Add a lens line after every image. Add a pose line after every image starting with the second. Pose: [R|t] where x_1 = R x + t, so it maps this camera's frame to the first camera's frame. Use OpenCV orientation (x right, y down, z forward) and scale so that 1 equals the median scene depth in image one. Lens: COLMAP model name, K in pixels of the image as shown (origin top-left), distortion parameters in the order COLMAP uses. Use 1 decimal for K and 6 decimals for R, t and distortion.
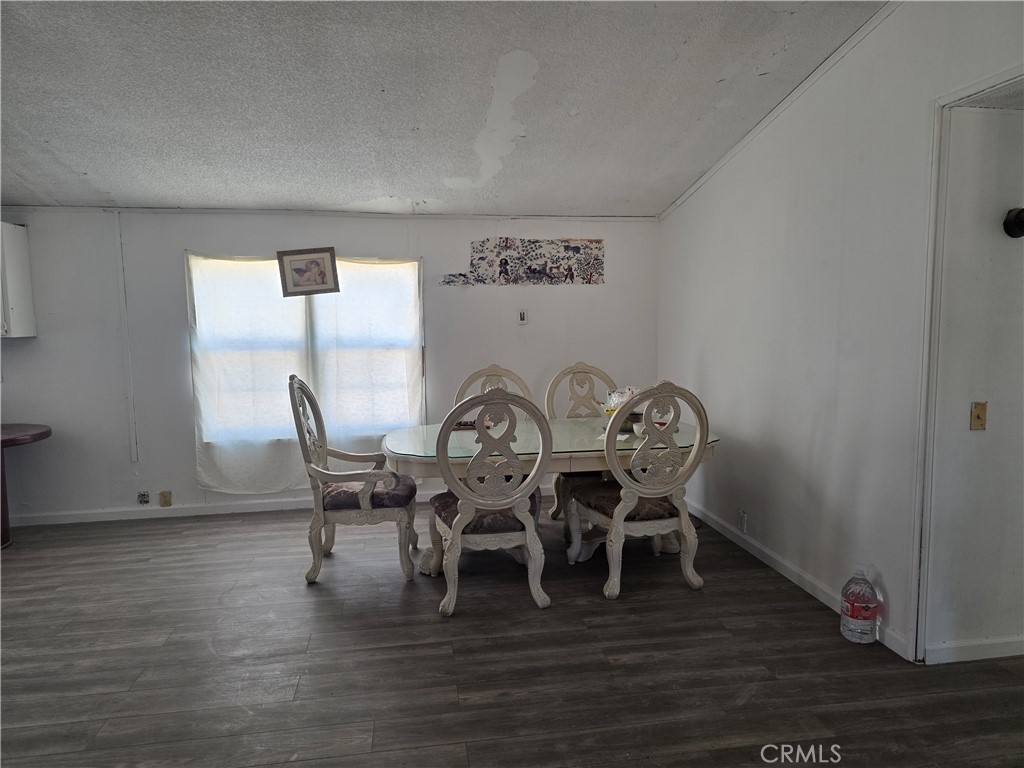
lens RADIAL K [[691.5, 0, 523.9], [0, 691.5, 387.8], [0, 0, 1]] dist [0.056416, -0.047014]
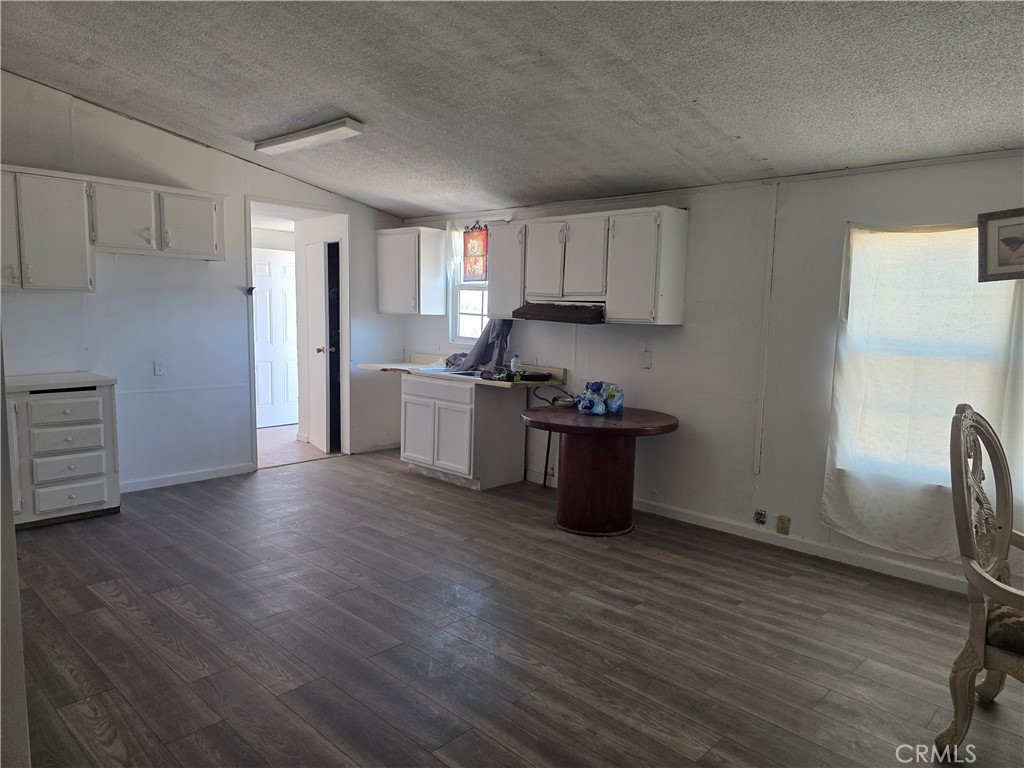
lens RADIAL K [[691.5, 0, 523.9], [0, 691.5, 387.8], [0, 0, 1]] dist [0.056416, -0.047014]
pose [[0.600837, 0.118766, -0.790500, -0.067598], [-0.113333, 0.991568, 0.062833, -0.024054], [0.791297, 0.051837, 0.609231, 0.272615]]
